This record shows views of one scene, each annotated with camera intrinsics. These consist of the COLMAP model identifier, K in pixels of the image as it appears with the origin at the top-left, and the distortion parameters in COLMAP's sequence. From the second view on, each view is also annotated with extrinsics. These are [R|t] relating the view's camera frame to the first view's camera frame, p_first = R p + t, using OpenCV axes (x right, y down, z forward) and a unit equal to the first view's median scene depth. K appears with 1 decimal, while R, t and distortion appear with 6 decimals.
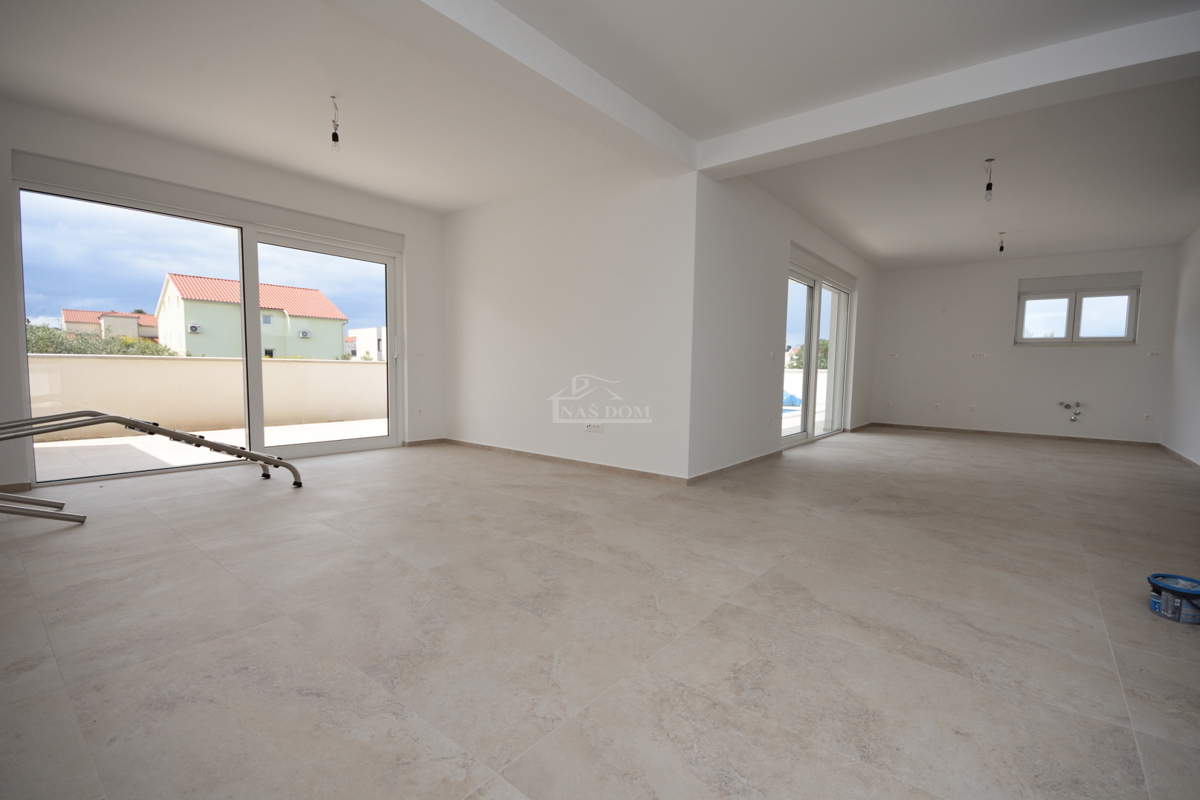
lens RADIAL K [[527.3, 0, 602.1], [0, 527.3, 411.2], [0, 0, 1]] dist [0.015673, -0.014512]
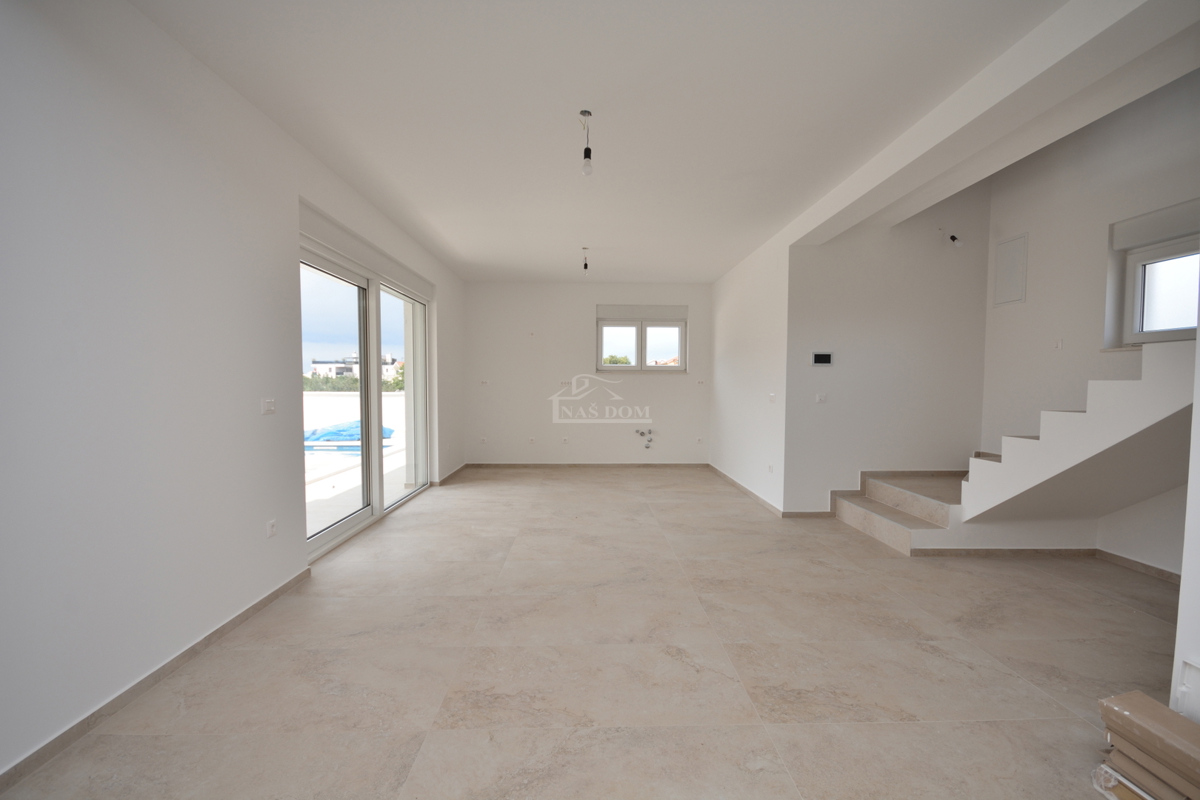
lens RADIAL K [[527.3, 0, 602.1], [0, 527.3, 411.2], [0, 0, 1]] dist [0.015673, -0.014512]
pose [[0.760005, -0.047465, 0.648182, 0.220204], [0.062502, 0.998045, -0.000200, -0.073677], [-0.646905, 0.040665, 0.761485, 0.363780]]
